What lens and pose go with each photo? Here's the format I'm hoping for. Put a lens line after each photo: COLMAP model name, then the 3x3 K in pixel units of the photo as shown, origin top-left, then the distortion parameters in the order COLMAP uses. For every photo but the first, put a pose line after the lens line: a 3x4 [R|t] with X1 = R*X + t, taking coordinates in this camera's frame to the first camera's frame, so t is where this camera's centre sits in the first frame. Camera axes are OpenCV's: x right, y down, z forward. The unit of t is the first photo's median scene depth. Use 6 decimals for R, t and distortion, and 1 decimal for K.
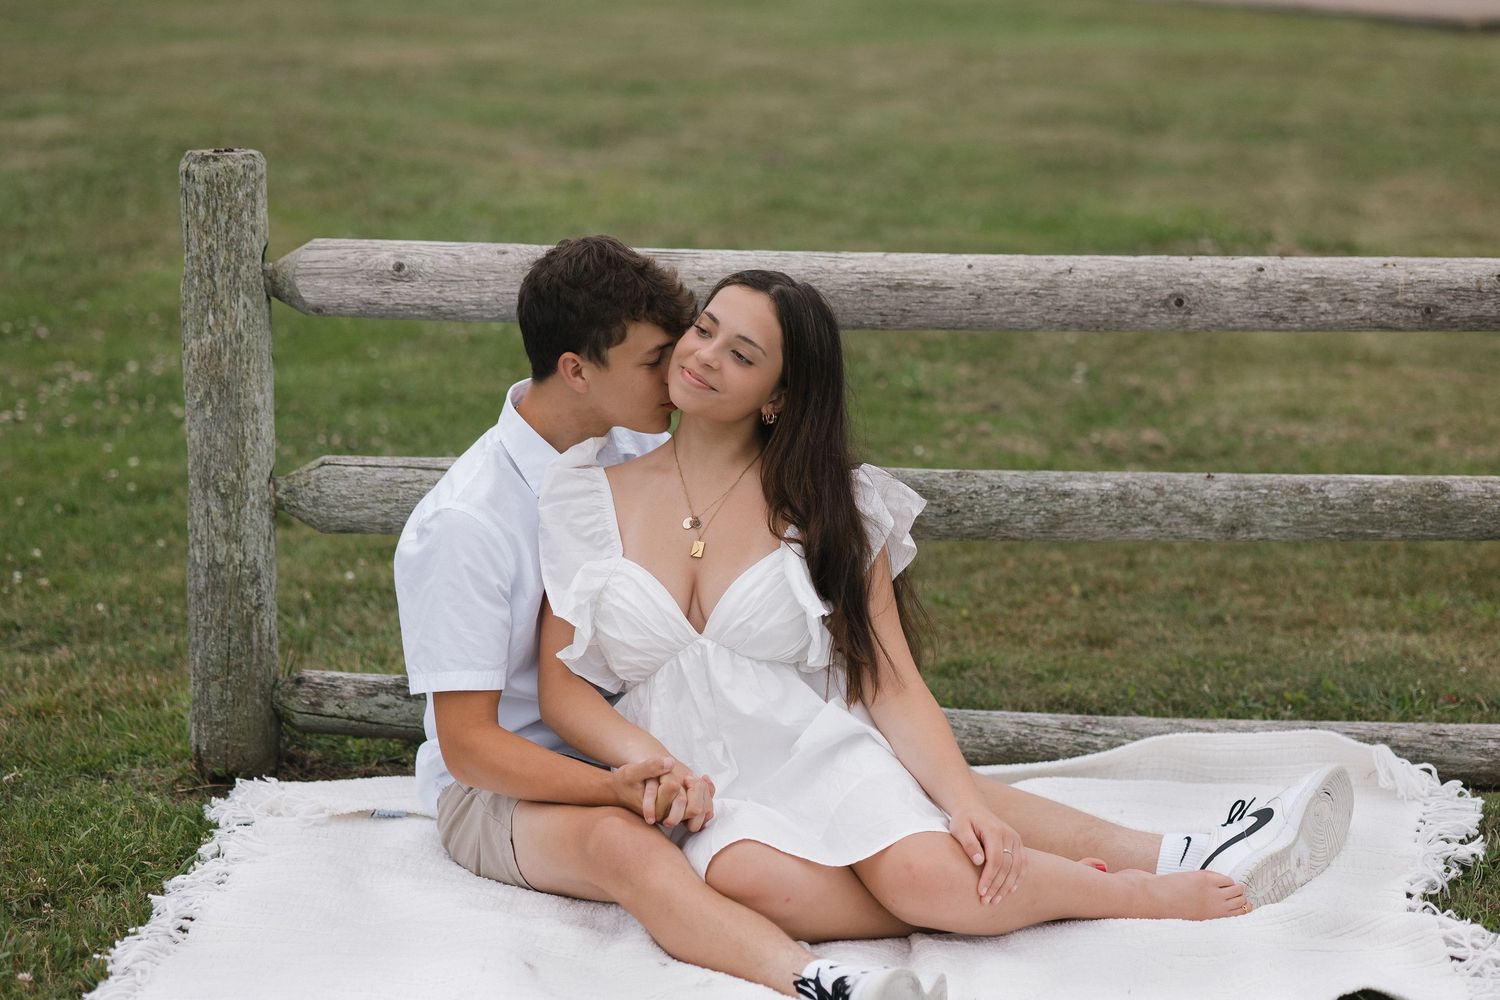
lens RADIAL K [[3742.3, 0, 739.2], [0, 3742.3, 529.0], [0, 0, 1]] dist [-0.028644, 0.000000]
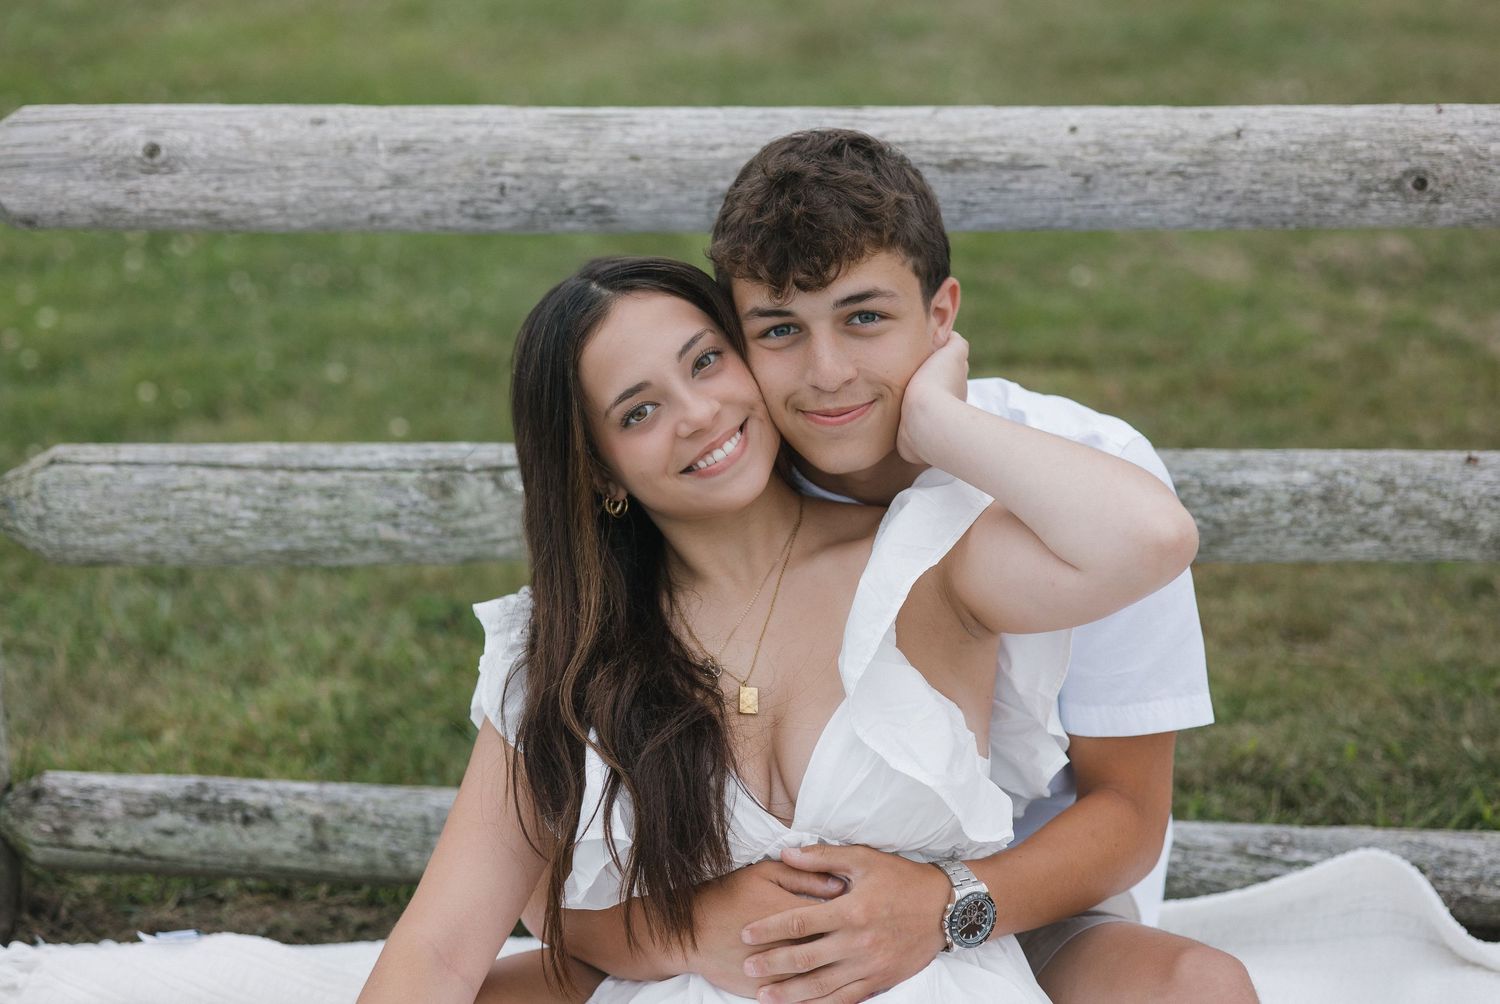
lens RADIAL K [[3742.3, 0, 672.4], [0, 3742.3, 560.5], [0, 0, 1]] dist [-0.028644, 0.000000]
pose [[0.996089, -0.011168, -0.087651, 0.048893], [0.019320, 0.995505, 0.092719, -0.057574], [0.086221, -0.094049, 0.991827, 0.379116]]
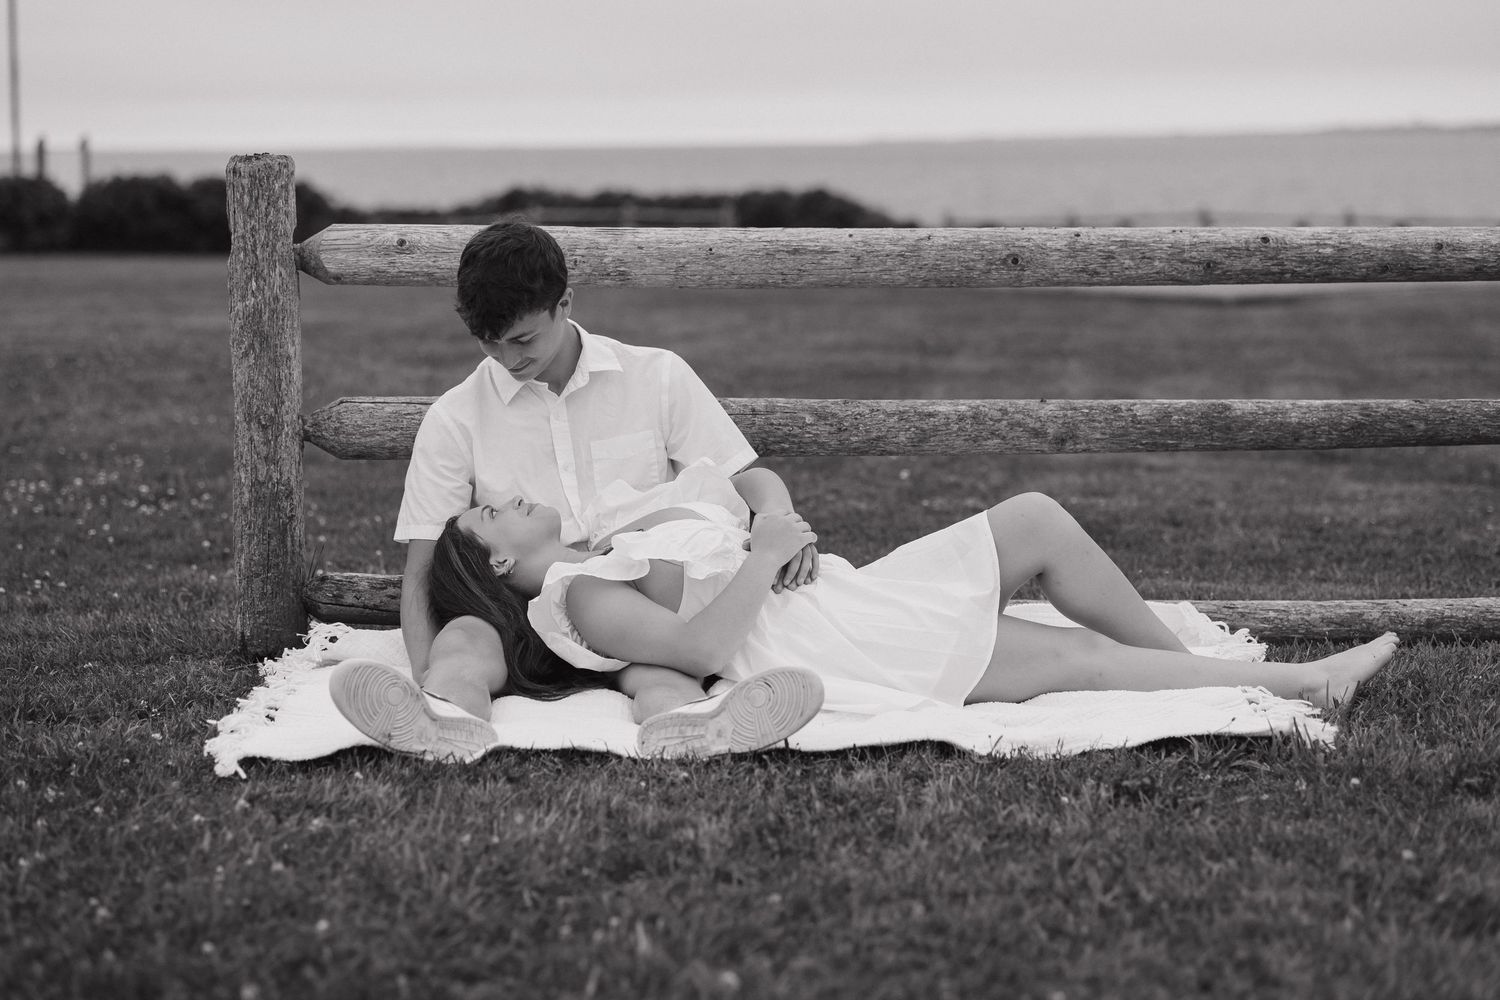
lens RADIAL K [[3742.3, 0, 741.8], [0, 3742.3, 504.8], [0, 0, 1]] dist [-0.028644, 0.000000]
pose [[0.997831, -0.021395, 0.062255, -0.056306], [0.027471, 0.994763, -0.098447, 0.144560], [-0.059823, 0.099943, 0.993193, -0.252683]]
